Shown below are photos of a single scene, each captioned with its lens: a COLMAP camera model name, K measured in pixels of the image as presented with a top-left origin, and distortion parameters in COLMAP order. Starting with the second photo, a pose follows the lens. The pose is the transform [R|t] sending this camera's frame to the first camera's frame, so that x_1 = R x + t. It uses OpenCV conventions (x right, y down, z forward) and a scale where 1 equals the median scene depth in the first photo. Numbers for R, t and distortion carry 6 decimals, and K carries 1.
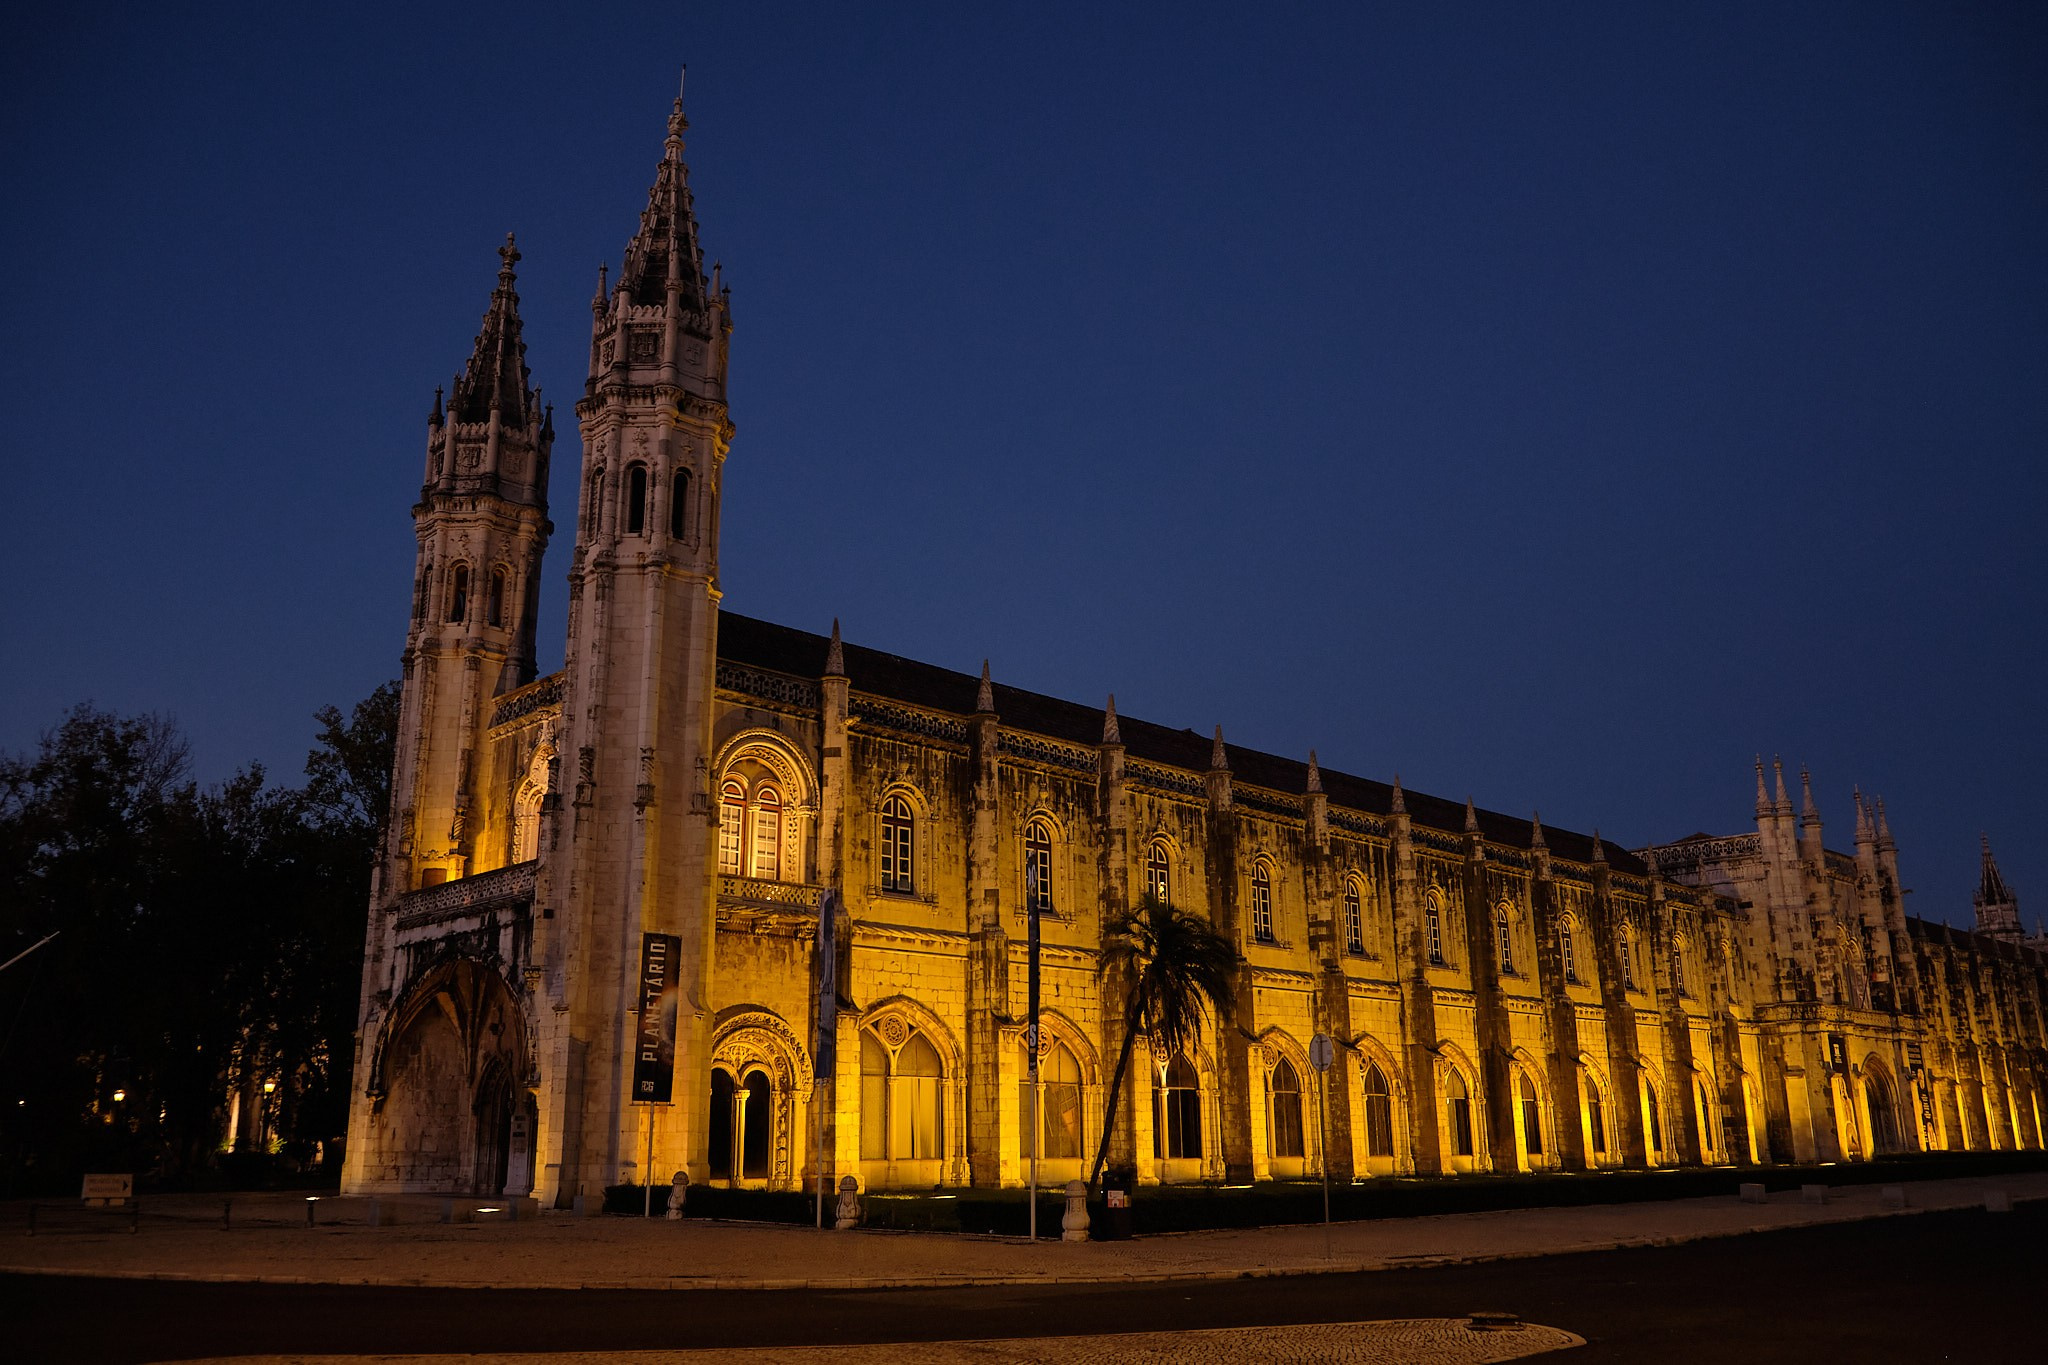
lens RADIAL K [[1605.5, 0, 1014.8], [0, 1605.5, 665.8], [0, 0, 1]] dist [-0.045790, 0.031914]
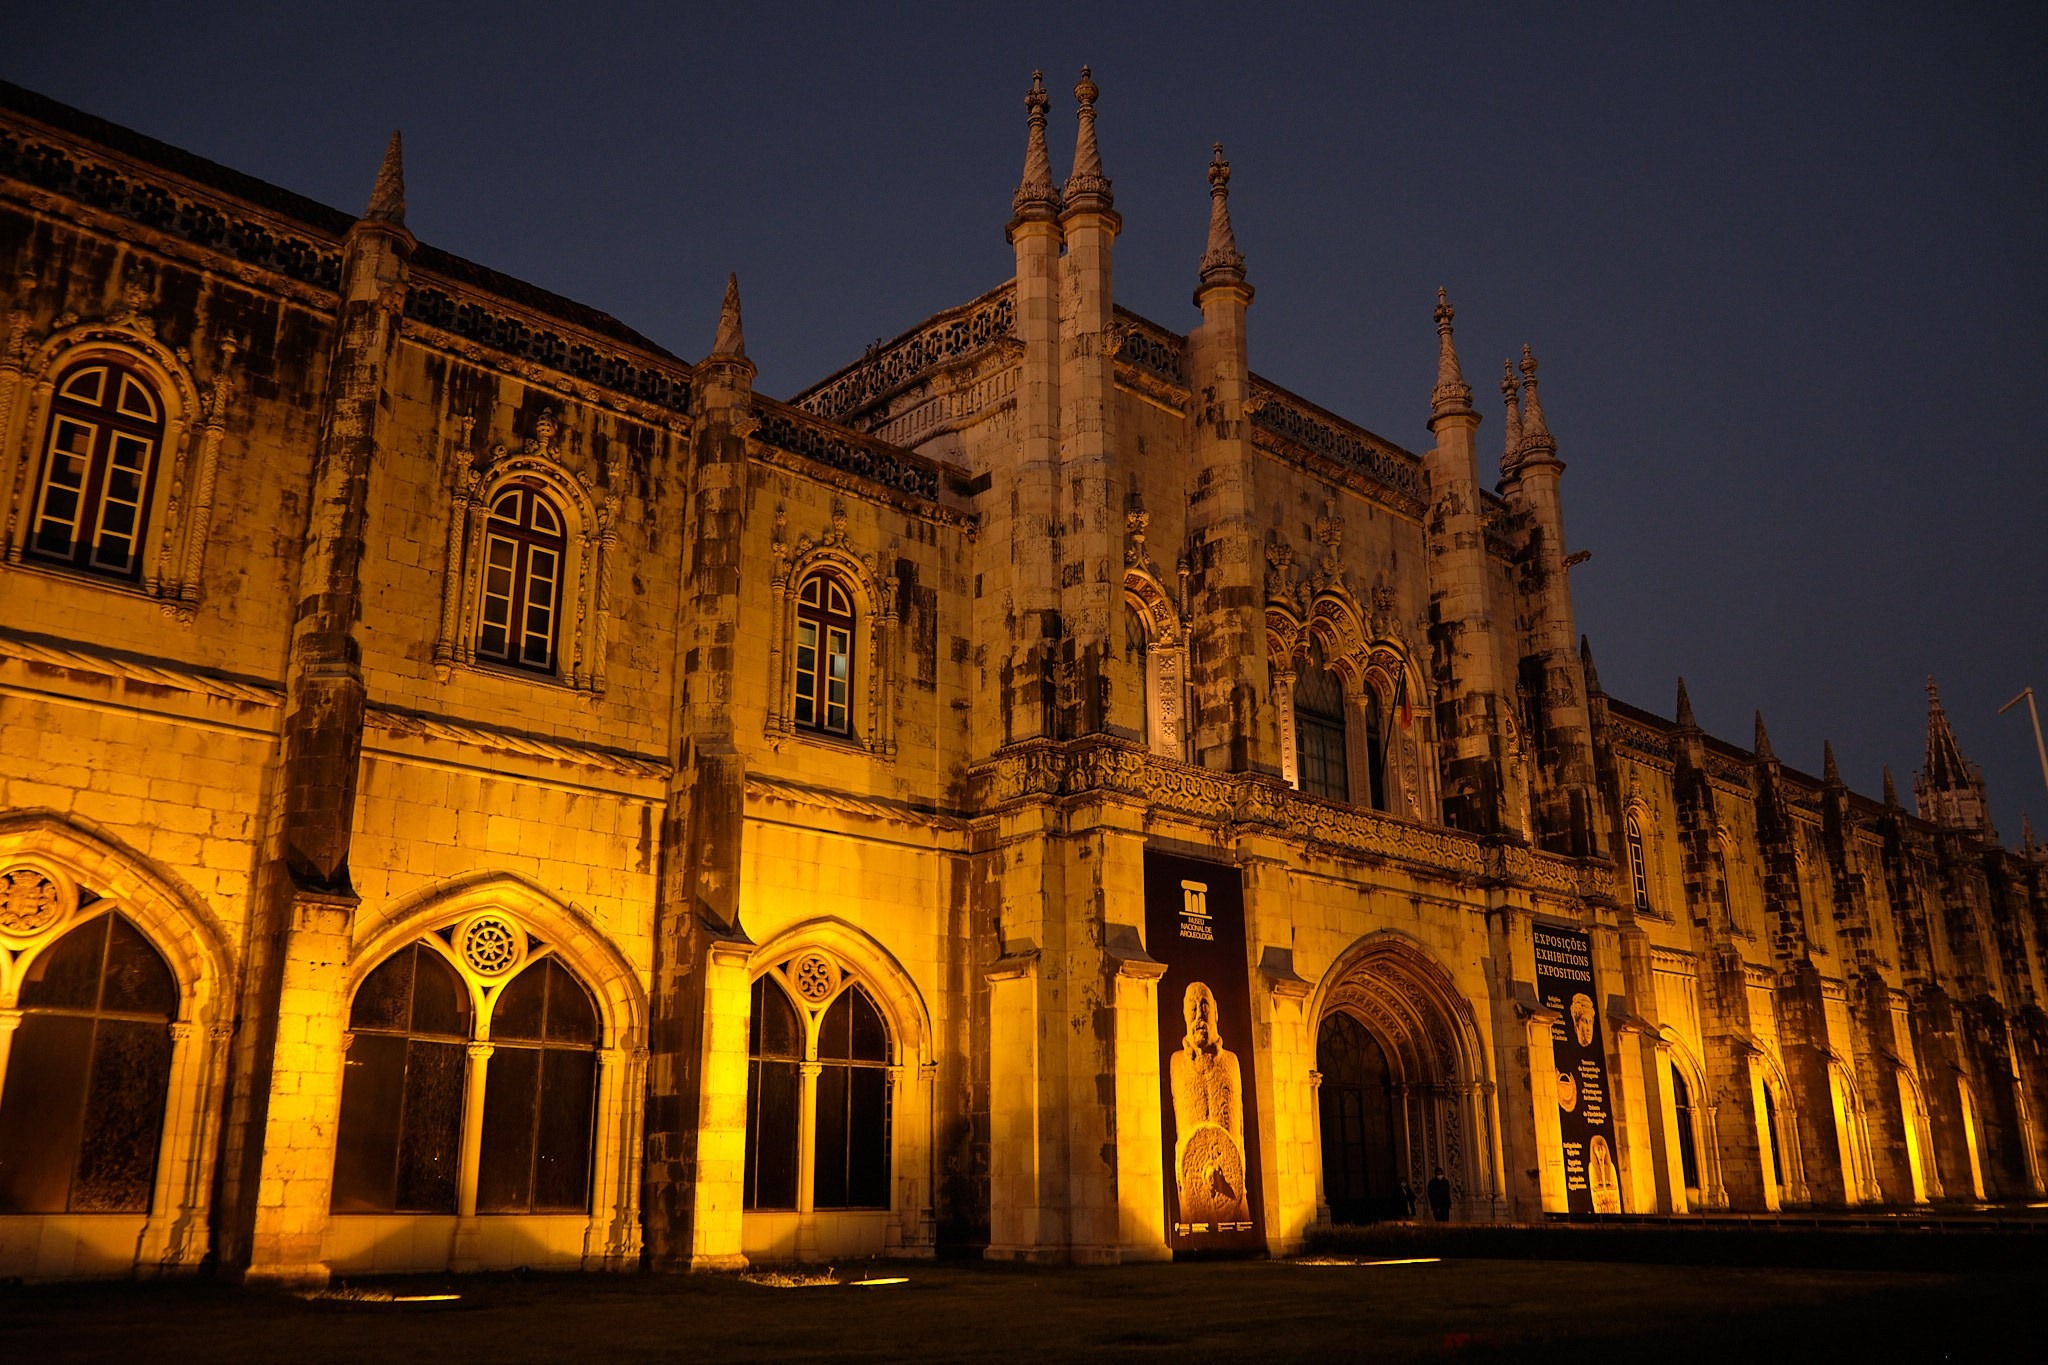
lens RADIAL K [[1605.5, 0, 1018.2], [0, 1605.5, 680.8], [0, 0, 1]] dist [-0.045790, 0.031914]
pose [[0.999724, -0.002157, -0.023385, 0.474101], [0.001933, 0.999952, -0.009597, 0.194782], [0.023404, 0.009549, 0.999680, 0.655098]]
